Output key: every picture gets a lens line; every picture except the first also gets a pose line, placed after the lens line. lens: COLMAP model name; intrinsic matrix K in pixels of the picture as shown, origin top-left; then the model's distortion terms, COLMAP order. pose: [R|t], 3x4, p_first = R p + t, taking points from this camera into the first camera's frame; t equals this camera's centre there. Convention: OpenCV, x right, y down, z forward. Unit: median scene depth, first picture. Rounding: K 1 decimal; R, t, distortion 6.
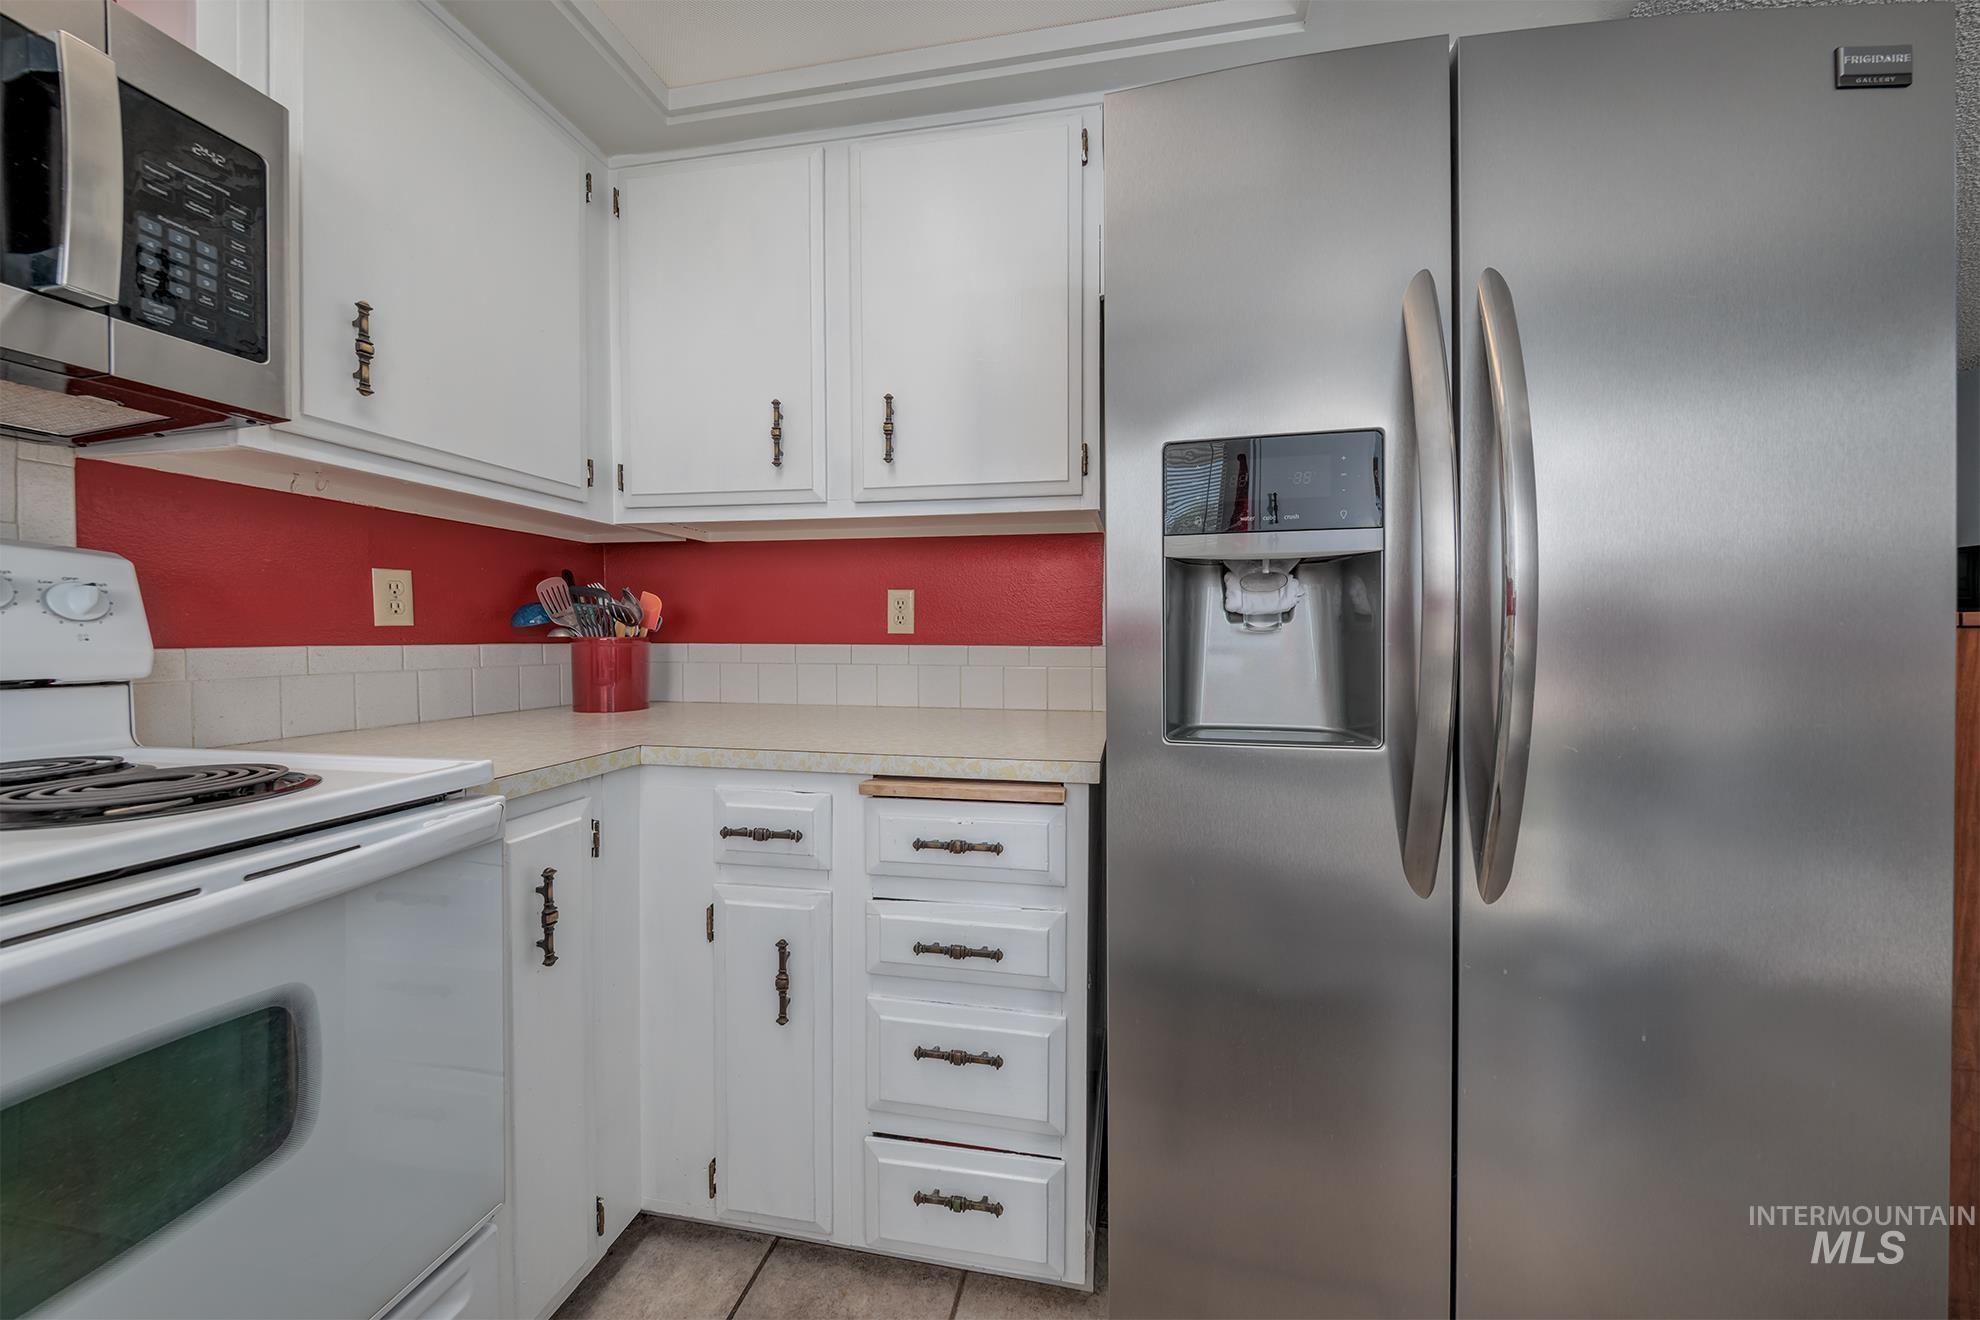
lens RADIAL K [[640.6, 0, 1030.9], [0, 640.6, 646.3], [0, 0, 1]] dist [-0.002511, -0.001522]
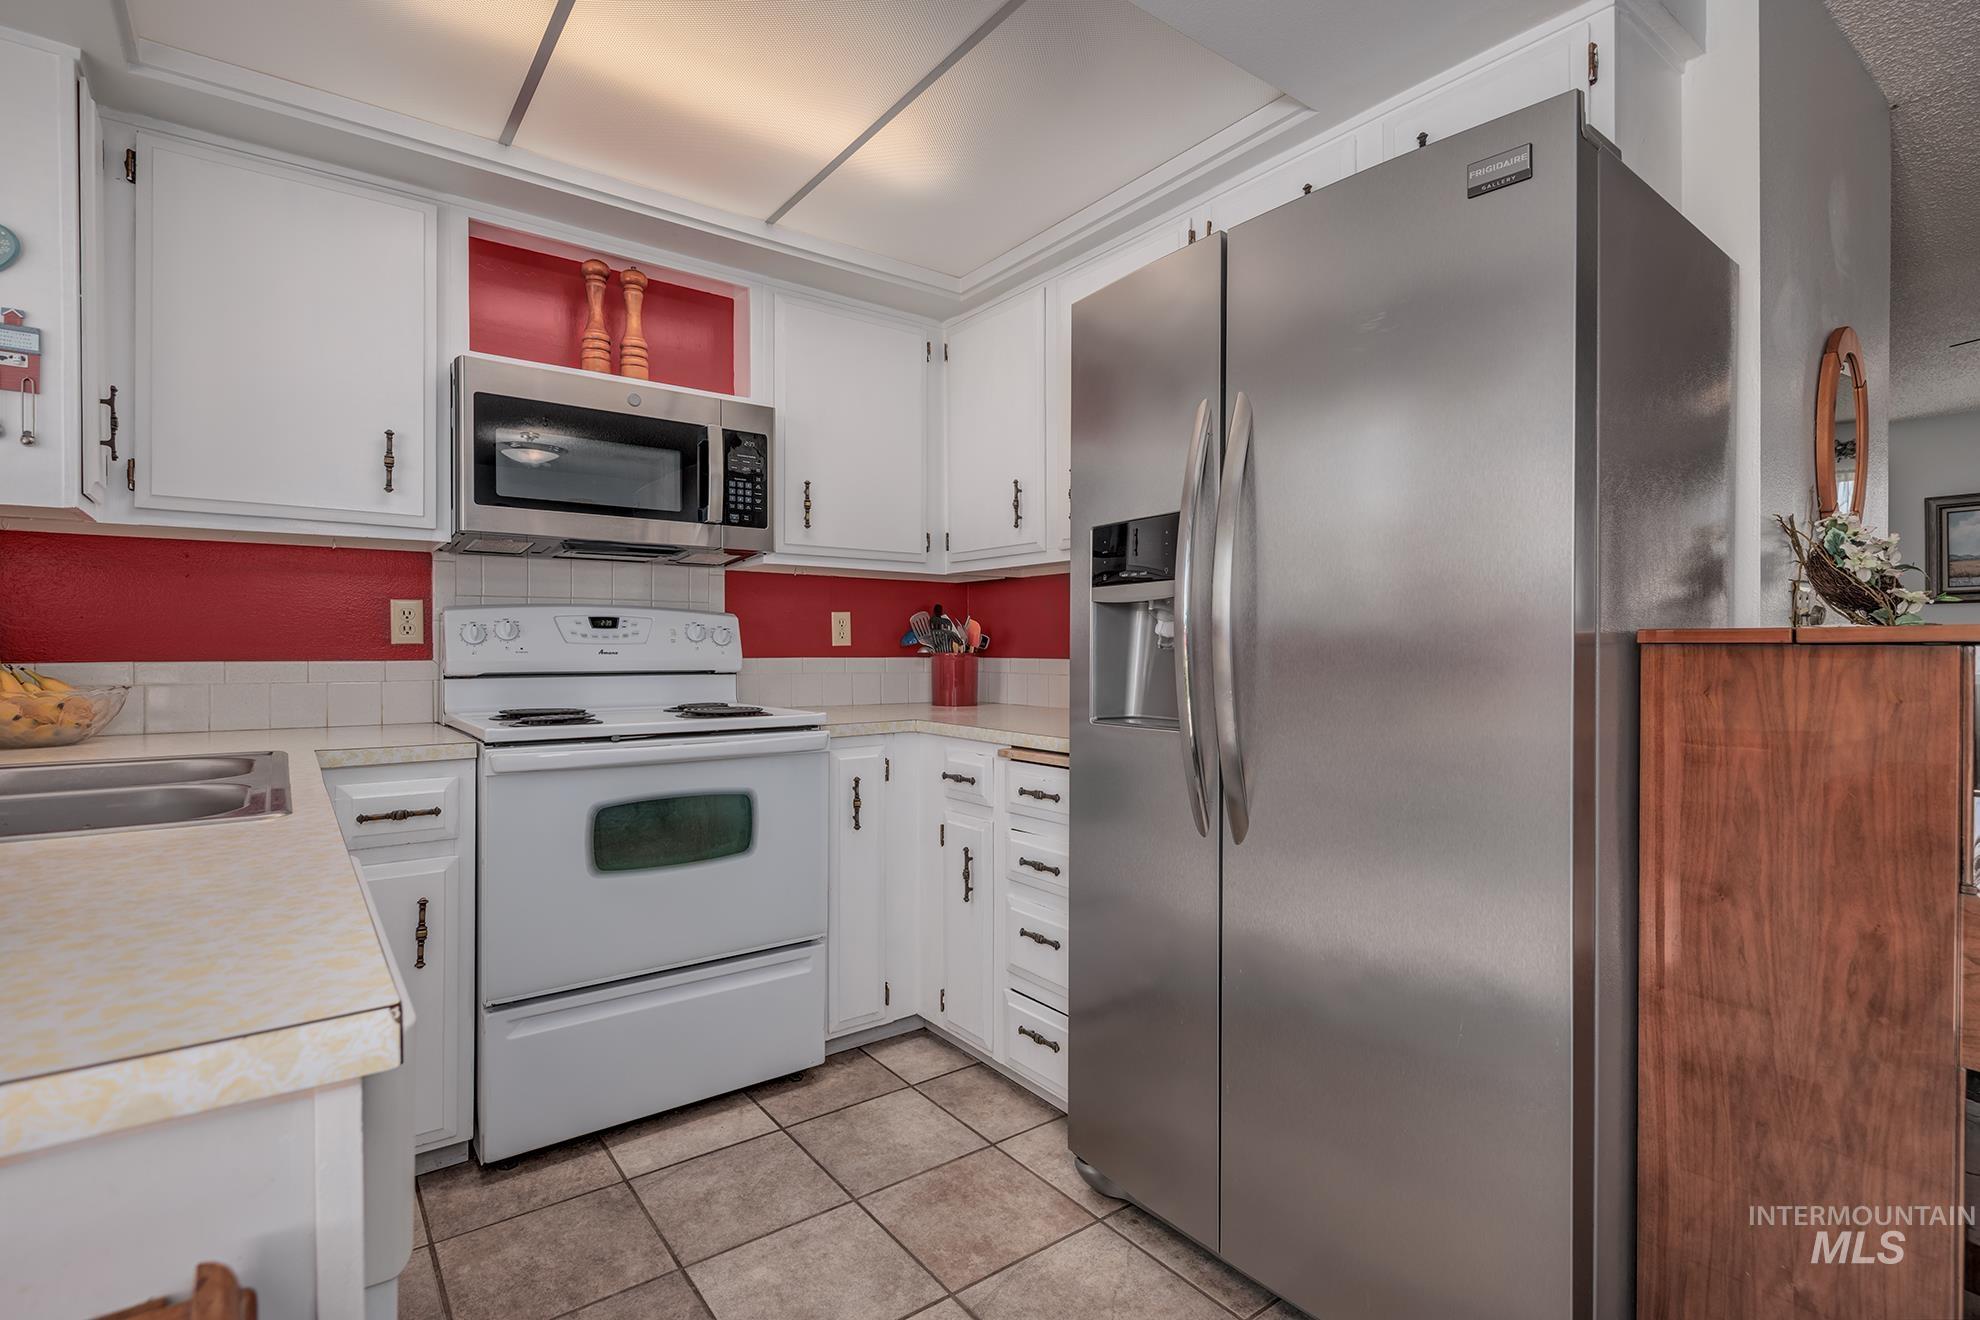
lens RADIAL K [[923.0, 0, 1006.6], [0, 923.0, 658.0], [0, 0, 1]] dist [-0.011090, -0.000731]
pose [[0.727076, 0.005186, -0.686537, 1.224803], [-0.012625, 0.999903, -0.005817, 0.010101], [0.686441, 0.012897, 0.727071, -0.573369]]
